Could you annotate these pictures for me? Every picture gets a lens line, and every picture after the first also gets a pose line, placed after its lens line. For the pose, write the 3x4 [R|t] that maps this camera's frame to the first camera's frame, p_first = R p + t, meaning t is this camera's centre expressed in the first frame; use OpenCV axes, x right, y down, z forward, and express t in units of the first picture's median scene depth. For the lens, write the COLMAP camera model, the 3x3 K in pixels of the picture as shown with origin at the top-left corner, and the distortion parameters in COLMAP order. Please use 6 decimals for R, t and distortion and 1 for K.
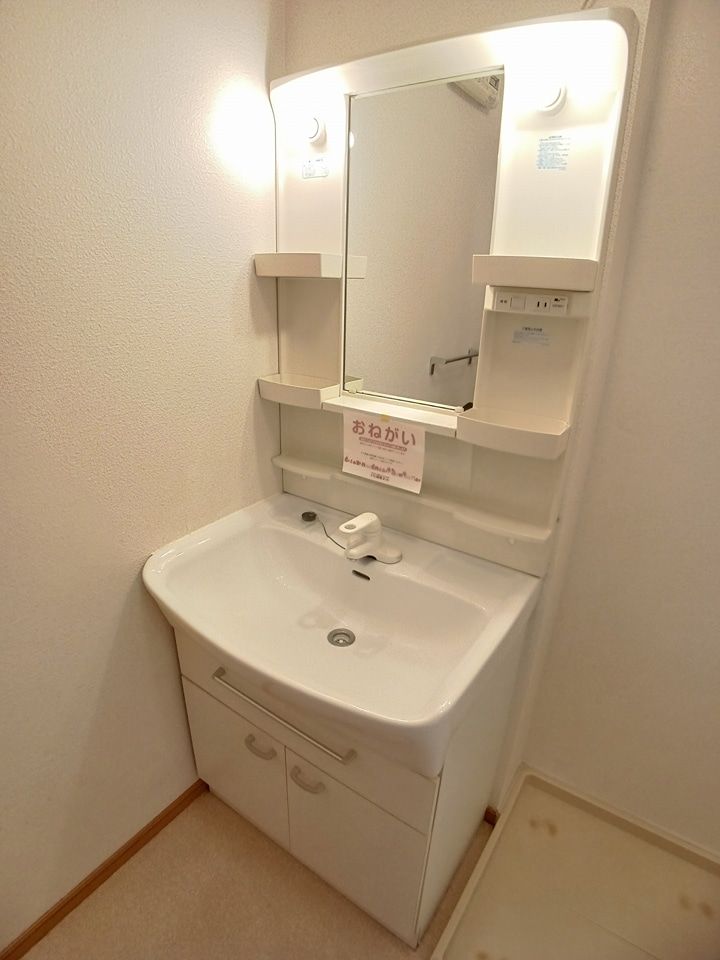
lens RADIAL K [[500.5, 0, 360.0], [0, 500.5, 480.0], [0, 0, 1]] dist [-0.069244, -0.000280]
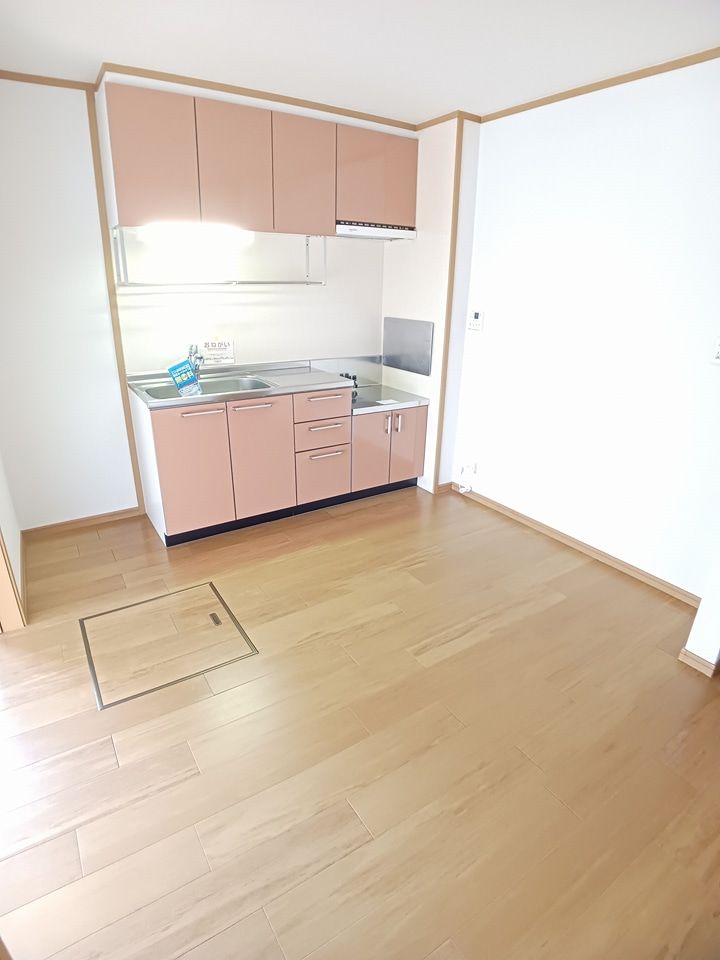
lens RADIAL K [[500.5, 0, 360.0], [0, 500.5, 480.0], [0, 0, 1]] dist [-0.069244, -0.000280]
pose [[0.390683, -0.347297, 0.852497, -2.288575], [0.335522, 0.916115, 0.219450, 0.264201], [-0.857200, 0.200296, 0.474436, -0.879437]]
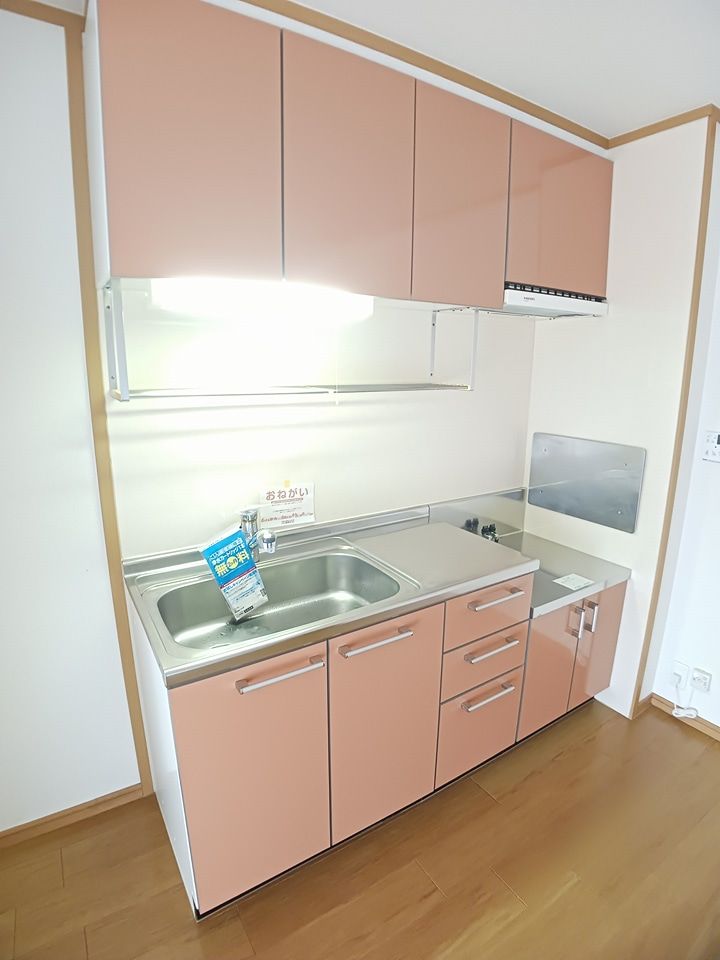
lens RADIAL K [[486.5, 0, 360.0], [0, 486.5, 480.0], [0, 0, 1]] dist [-0.048448, -0.007004]
pose [[0.400007, -0.217834, 0.890249, -1.235379], [0.346113, 0.935321, 0.073347, -0.167811], [-0.848646, 0.278788, 0.449530, 0.080386]]
